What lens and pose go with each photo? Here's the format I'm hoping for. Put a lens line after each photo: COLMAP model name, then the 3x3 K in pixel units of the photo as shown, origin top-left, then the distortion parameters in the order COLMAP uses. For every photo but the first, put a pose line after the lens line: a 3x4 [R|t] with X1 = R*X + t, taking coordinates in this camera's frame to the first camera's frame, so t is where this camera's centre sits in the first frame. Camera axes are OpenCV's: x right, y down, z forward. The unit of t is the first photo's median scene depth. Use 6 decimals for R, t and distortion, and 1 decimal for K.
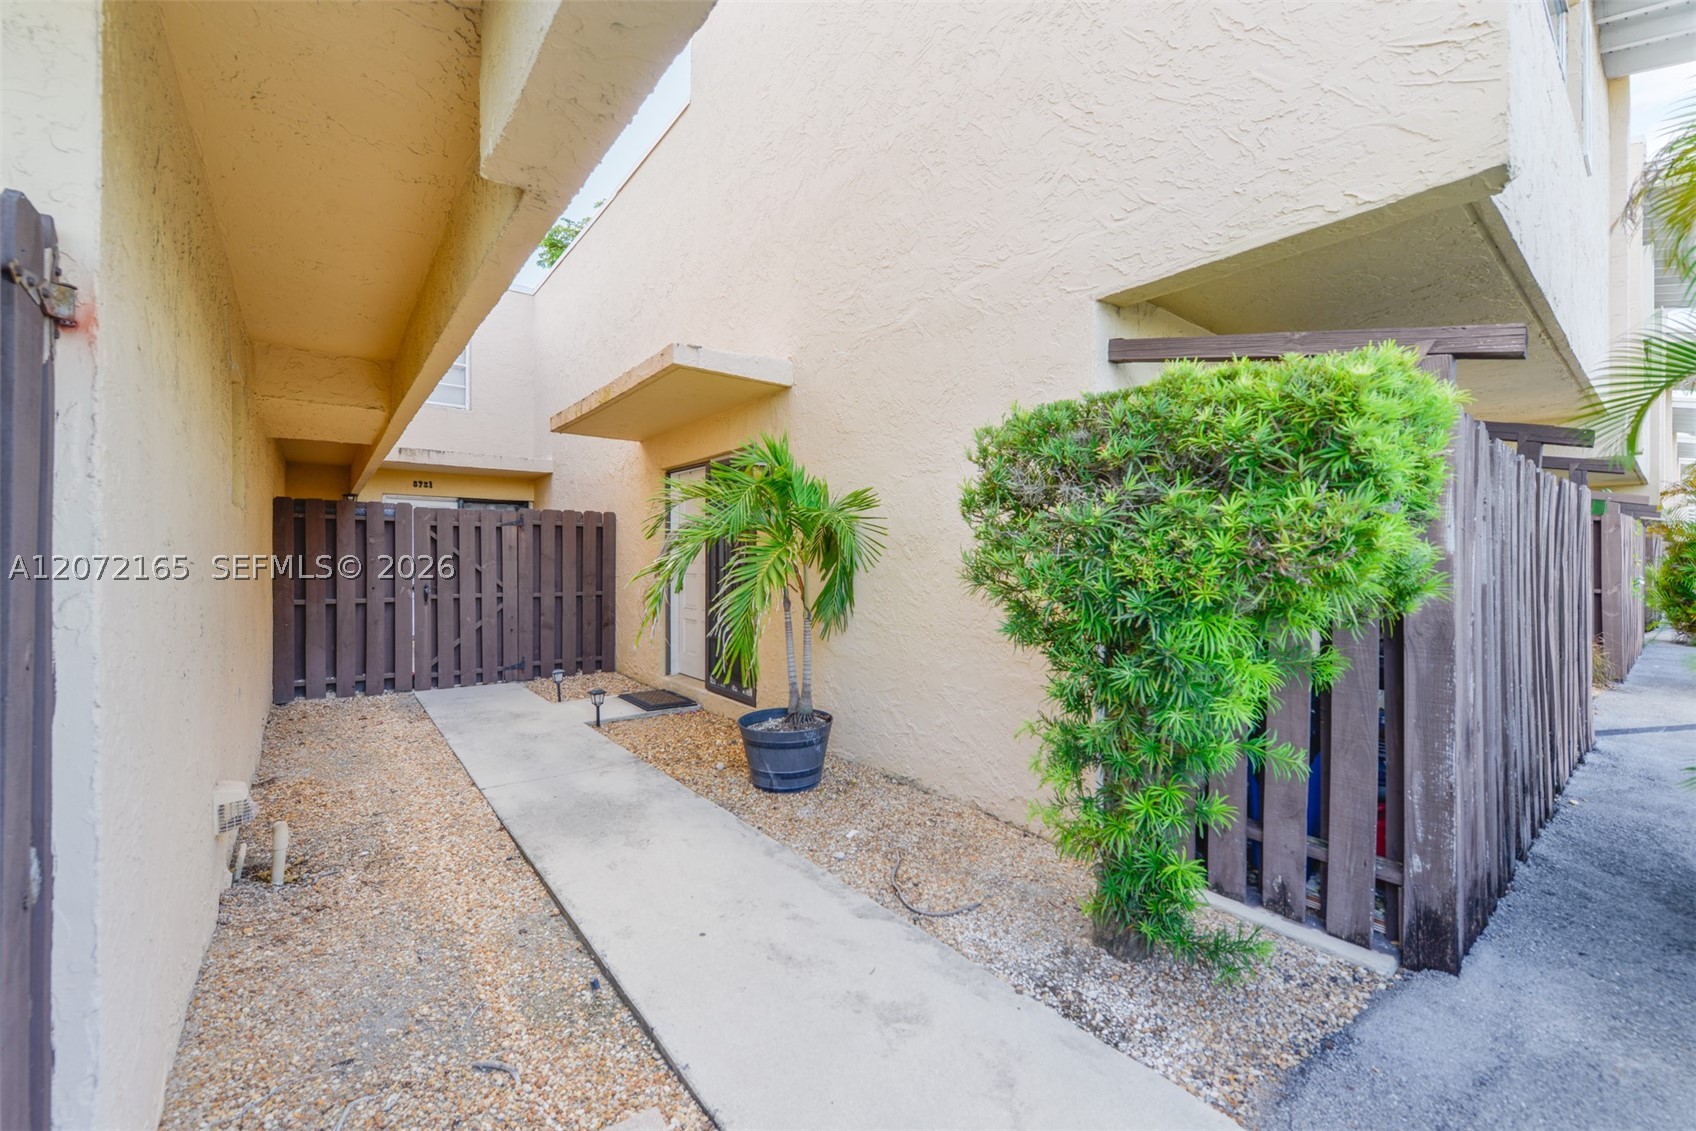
lens RADIAL K [[672.9, 0, 843.0], [0, 672.9, 560.6], [0, 0, 1]] dist [-0.001416, -0.000478]
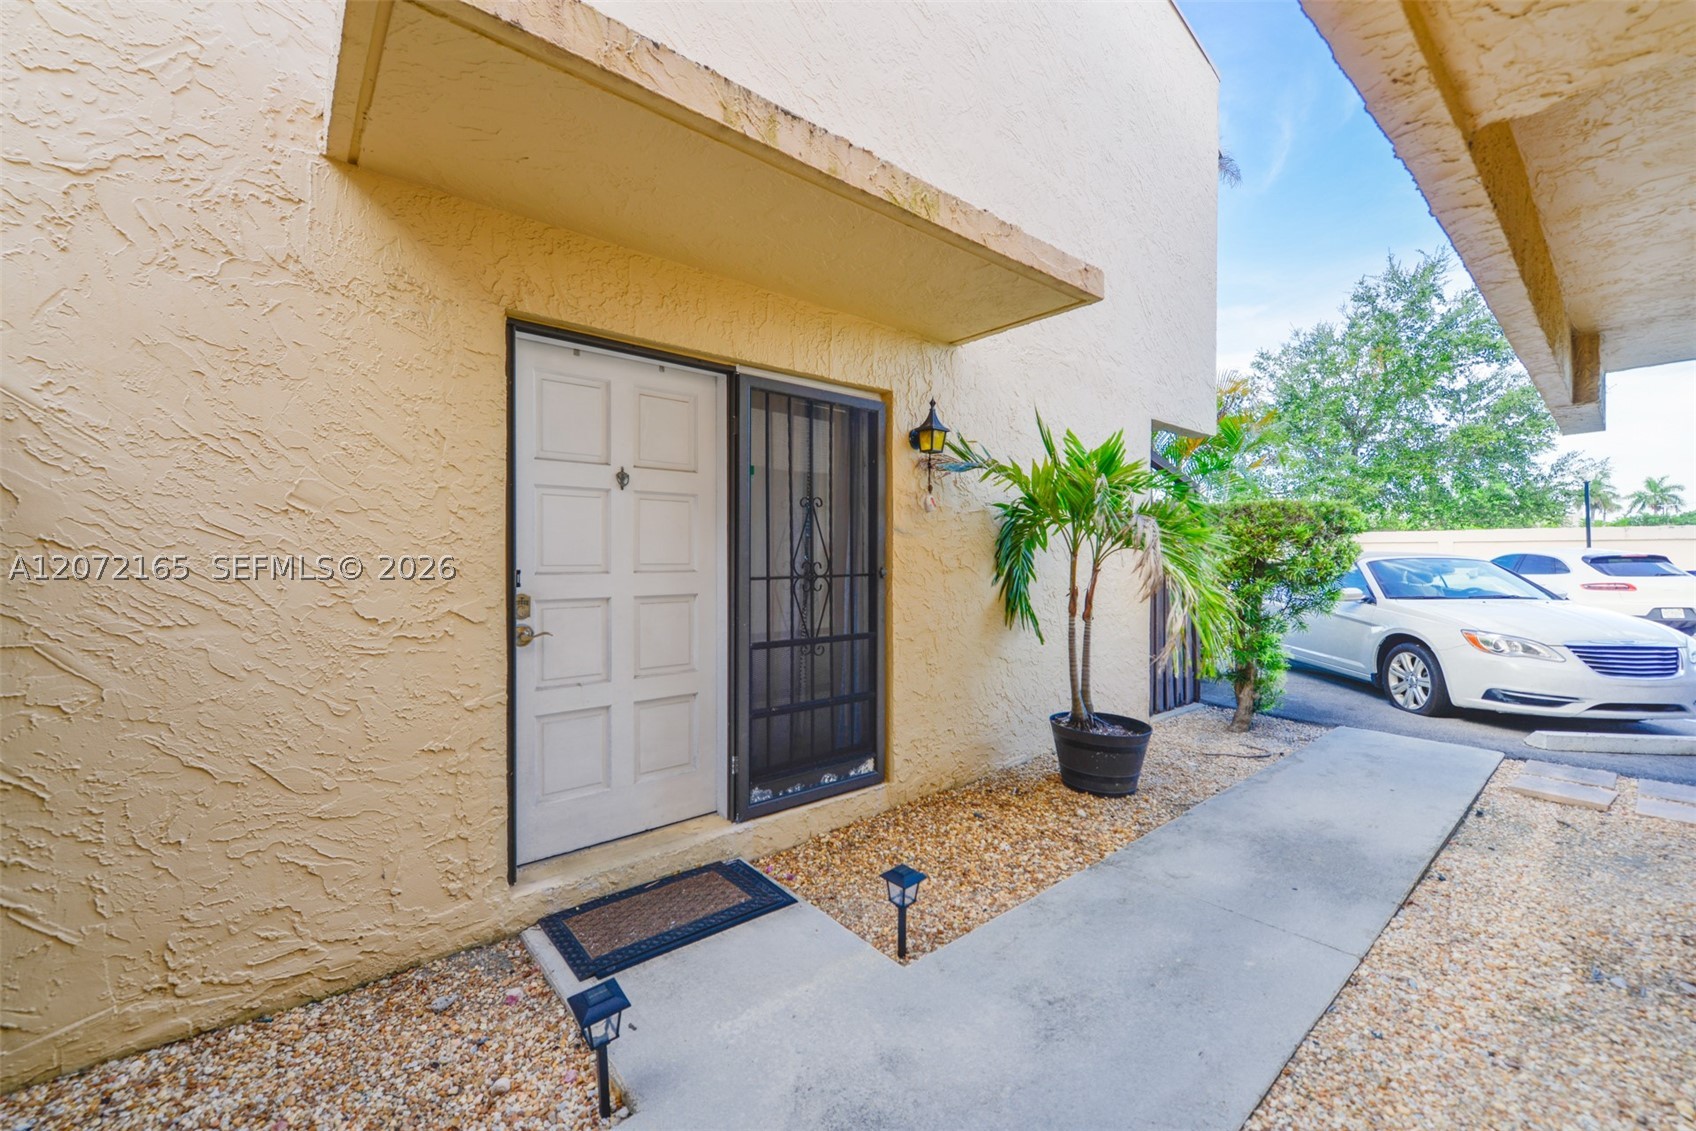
lens RADIAL K [[672.9, 0, 843.0], [0, 672.9, 560.6], [0, 0, 1]] dist [-0.001416, -0.000478]
pose [[-0.037881, -0.004439, 0.999272, -1.083871], [-0.001927, 0.999989, 0.004369, -0.007438], [-0.999280, -0.001760, -0.037889, 1.446905]]
